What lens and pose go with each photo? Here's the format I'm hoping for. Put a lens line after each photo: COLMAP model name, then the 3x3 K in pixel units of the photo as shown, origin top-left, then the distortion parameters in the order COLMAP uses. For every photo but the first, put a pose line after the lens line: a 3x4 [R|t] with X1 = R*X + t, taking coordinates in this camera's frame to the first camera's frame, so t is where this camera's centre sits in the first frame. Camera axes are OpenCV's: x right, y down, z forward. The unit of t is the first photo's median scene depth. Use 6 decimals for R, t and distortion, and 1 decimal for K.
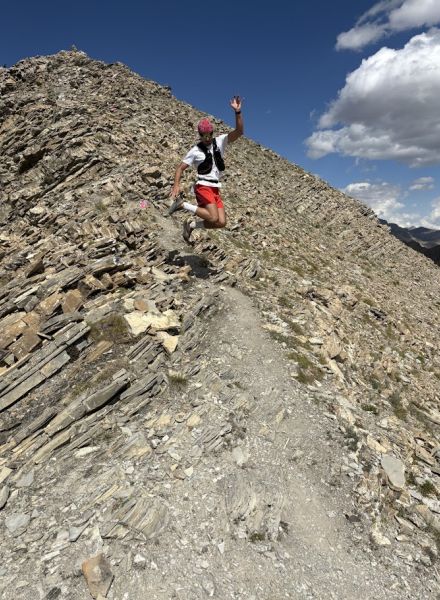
lens RADIAL K [[462.4, 0, 220.0], [0, 462.4, 300.0], [0, 0, 1]] dist [0.005029, 0.004939]
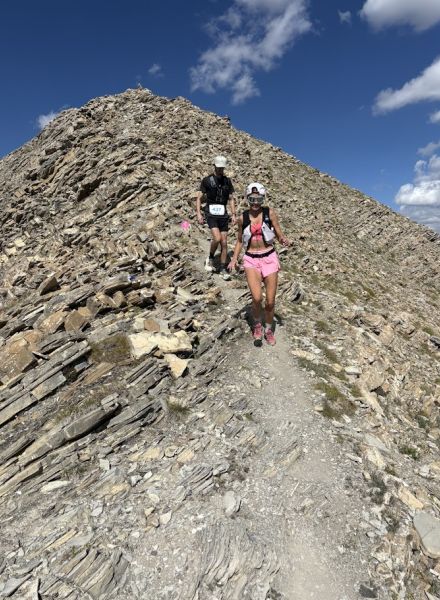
lens RADIAL K [[462.4, 0, 220.0], [0, 462.4, 300.0], [0, 0, 1]] dist [0.005029, 0.004939]
pose [[0.990975, 0.008187, -0.133794, 0.085105], [-0.016327, 0.998074, -0.059853, 0.013365], [0.133046, 0.061498, 0.989200, 0.091143]]
